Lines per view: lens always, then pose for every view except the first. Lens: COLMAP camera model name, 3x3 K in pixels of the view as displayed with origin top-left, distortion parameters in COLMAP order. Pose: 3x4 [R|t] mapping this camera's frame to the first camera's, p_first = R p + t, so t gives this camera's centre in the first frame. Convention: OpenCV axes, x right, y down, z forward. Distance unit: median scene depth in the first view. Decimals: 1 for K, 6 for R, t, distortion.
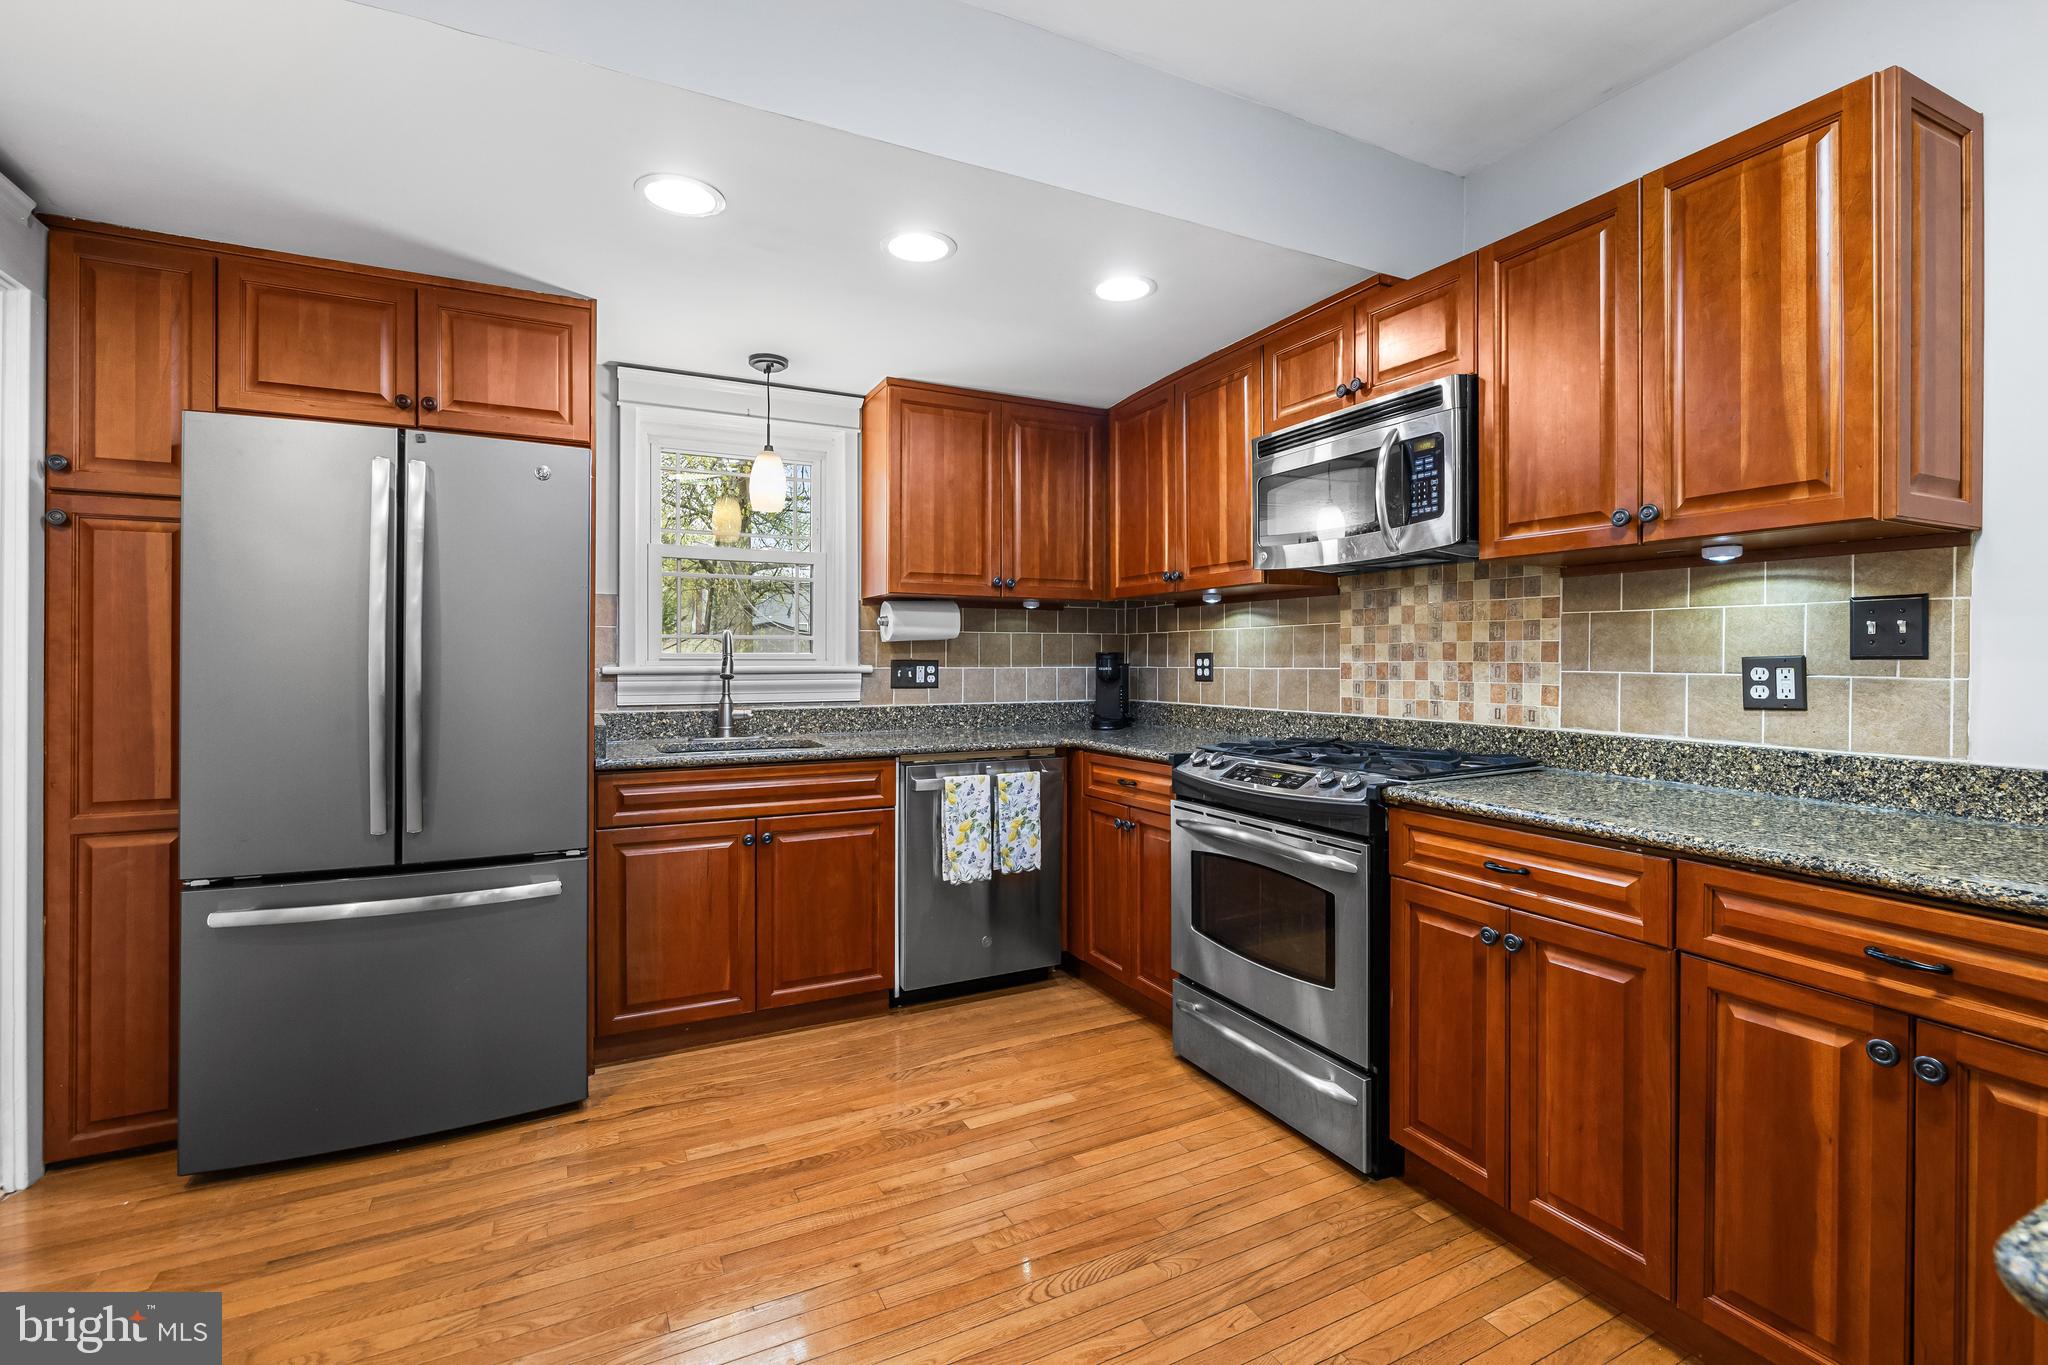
lens RADIAL K [[914.0, 0, 1033.5], [0, 914.0, 658.7], [0, 0, 1]] dist [-0.008425, 0.002487]
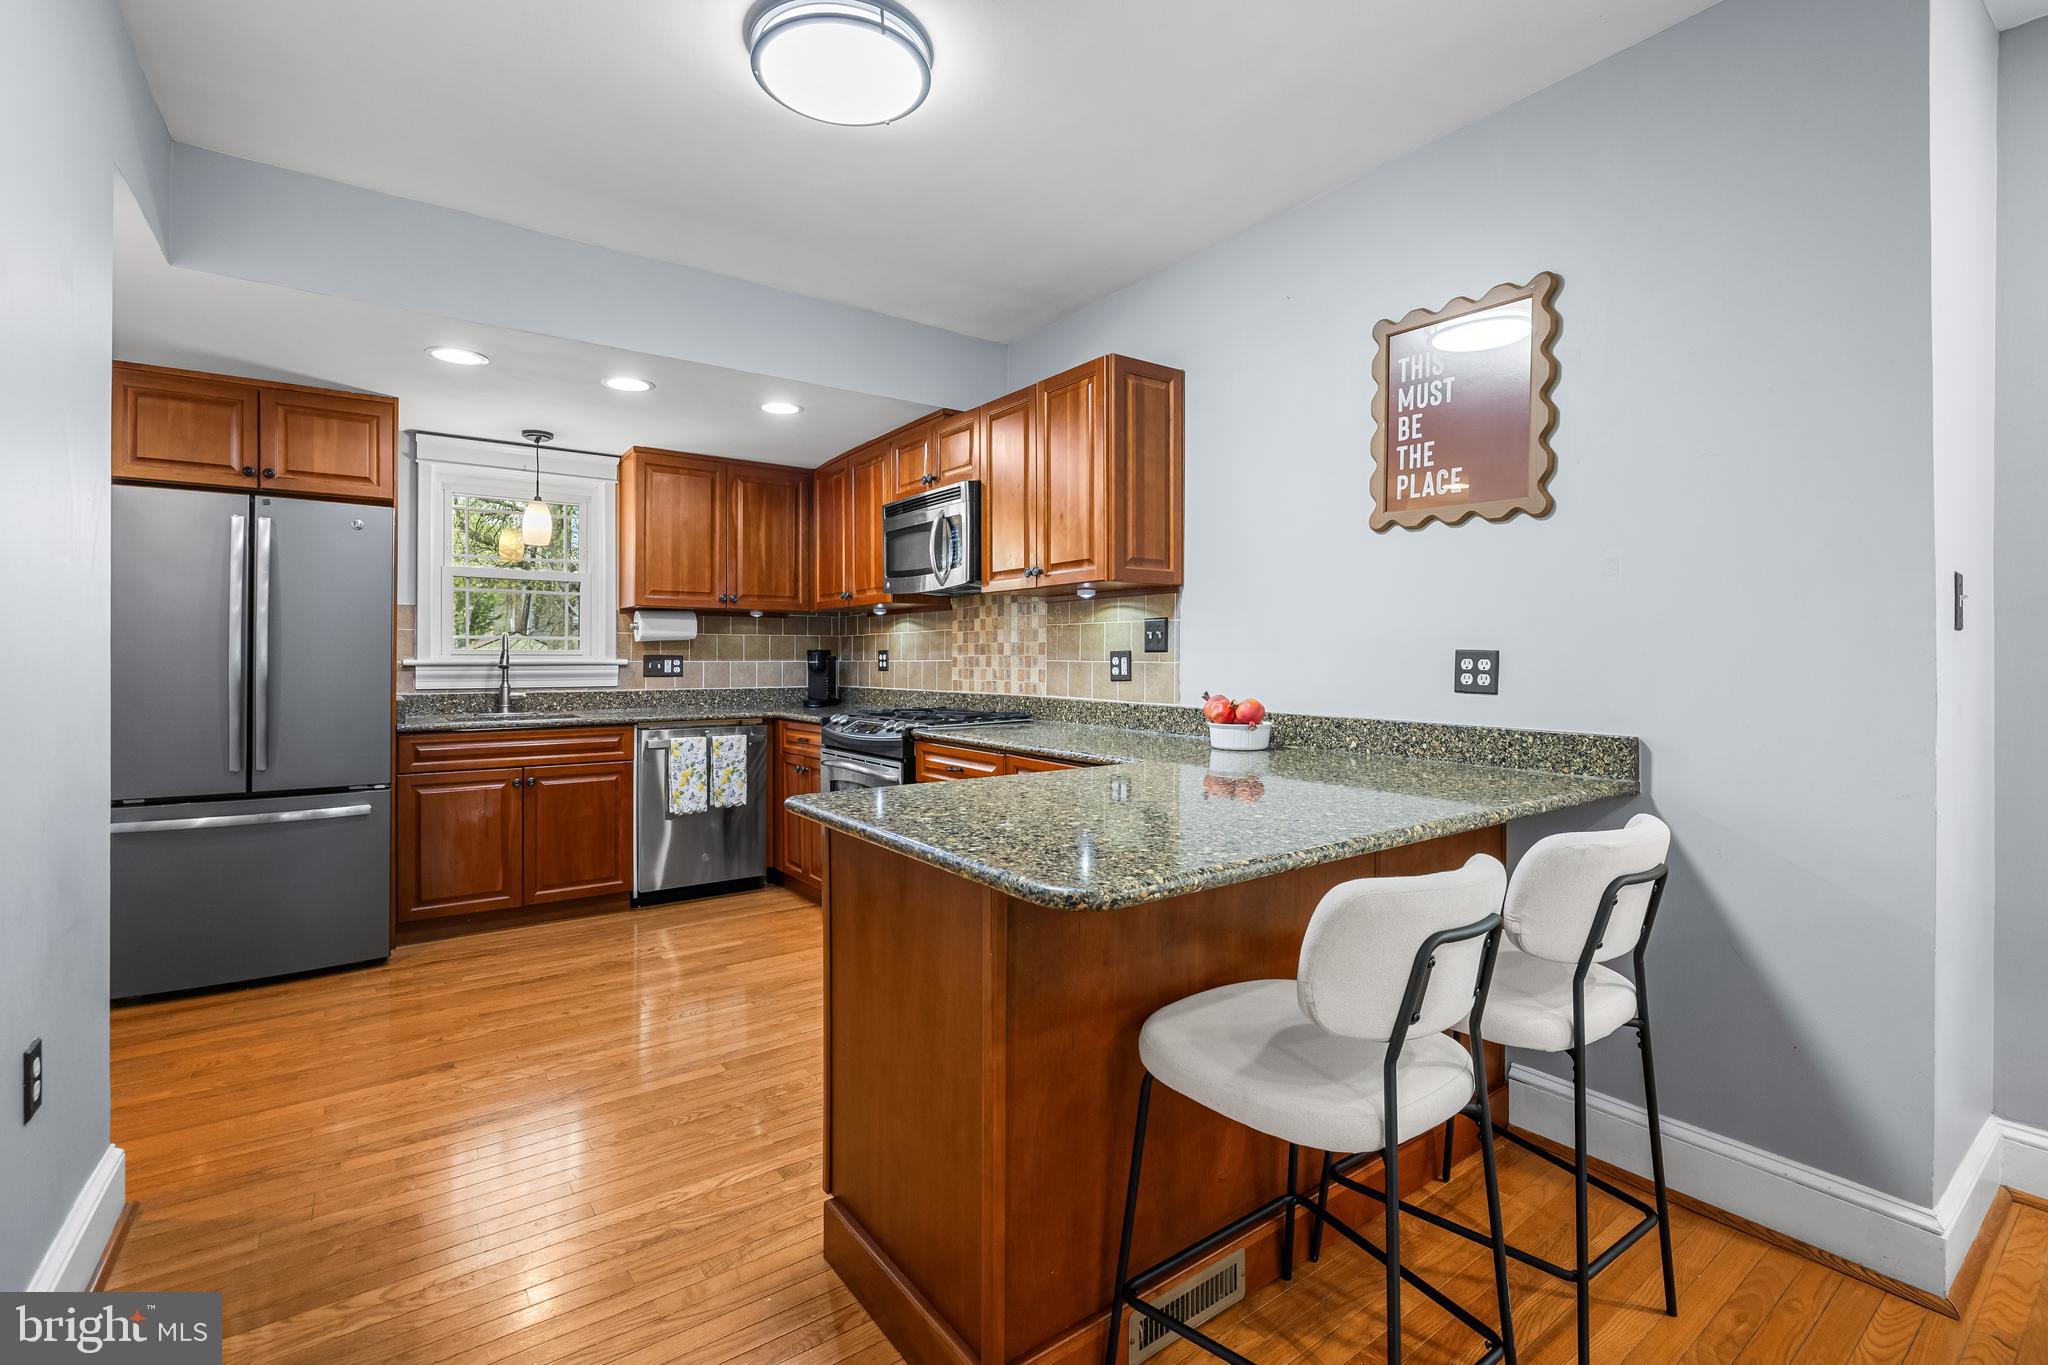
lens RADIAL K [[914.0, 0, 1034.7], [0, 914.0, 654.9], [0, 0, 1]] dist [-0.008425, 0.002487]
pose [[0.986892, 0.000065, 0.161385, 0.265352], [0.000612, 0.999991, -0.004147, 0.009376], [-0.161384, 0.004191, 0.986883, -0.548610]]
